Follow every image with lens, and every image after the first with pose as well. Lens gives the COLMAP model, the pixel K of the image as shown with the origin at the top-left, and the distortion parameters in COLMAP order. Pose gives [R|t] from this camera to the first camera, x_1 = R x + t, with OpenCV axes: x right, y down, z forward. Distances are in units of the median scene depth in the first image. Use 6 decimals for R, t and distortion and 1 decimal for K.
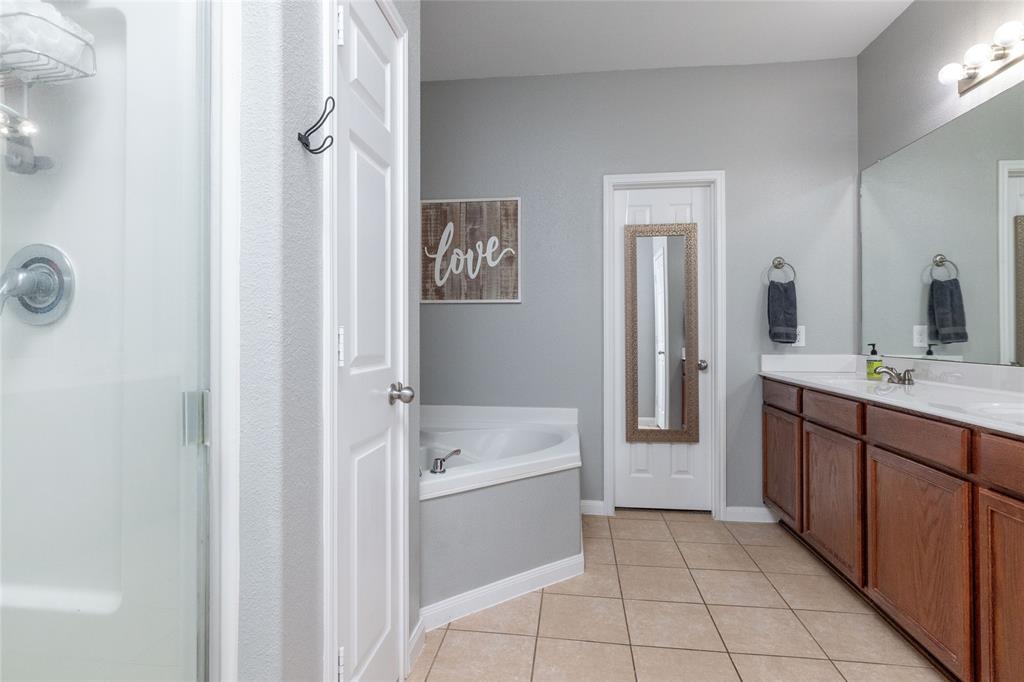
lens RADIAL K [[539.3, 0, 509.2], [0, 539.3, 328.3], [0, 0, 1]] dist [-0.000770, -0.001012]
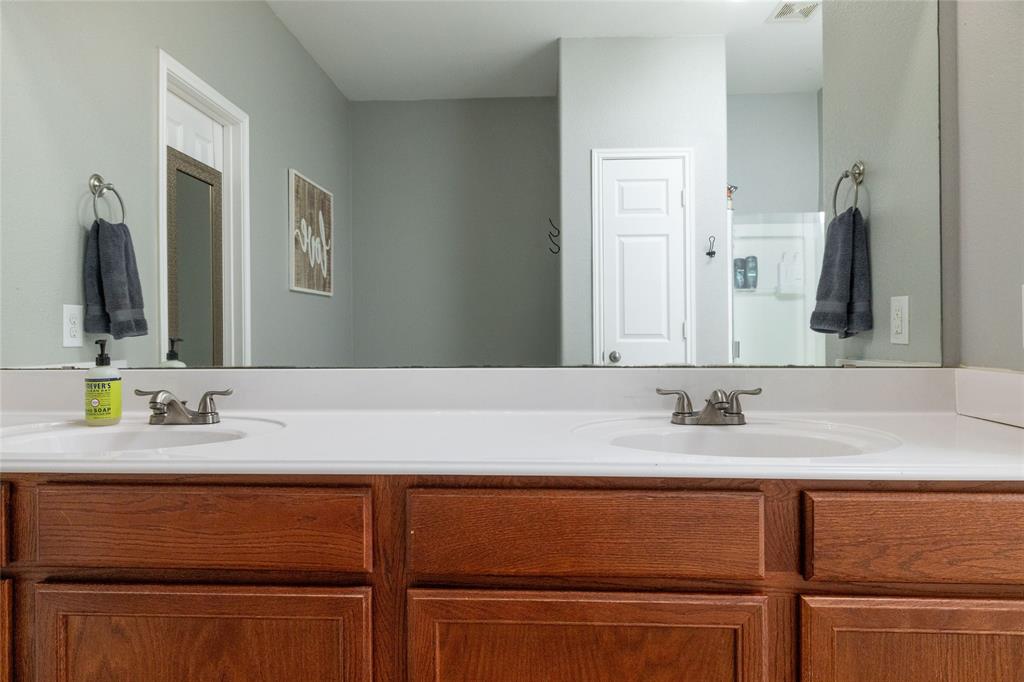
lens RADIAL K [[640.4, 0, 510.5], [0, 640.4, 315.0], [0, 0, 1]] dist [0.028343, 0.000488]
pose [[-0.073300, 0.025001, 0.996997, 0.128149], [-0.009133, 0.999627, -0.025738, 0.017397], [-0.997268, -0.010992, -0.073044, 0.655966]]
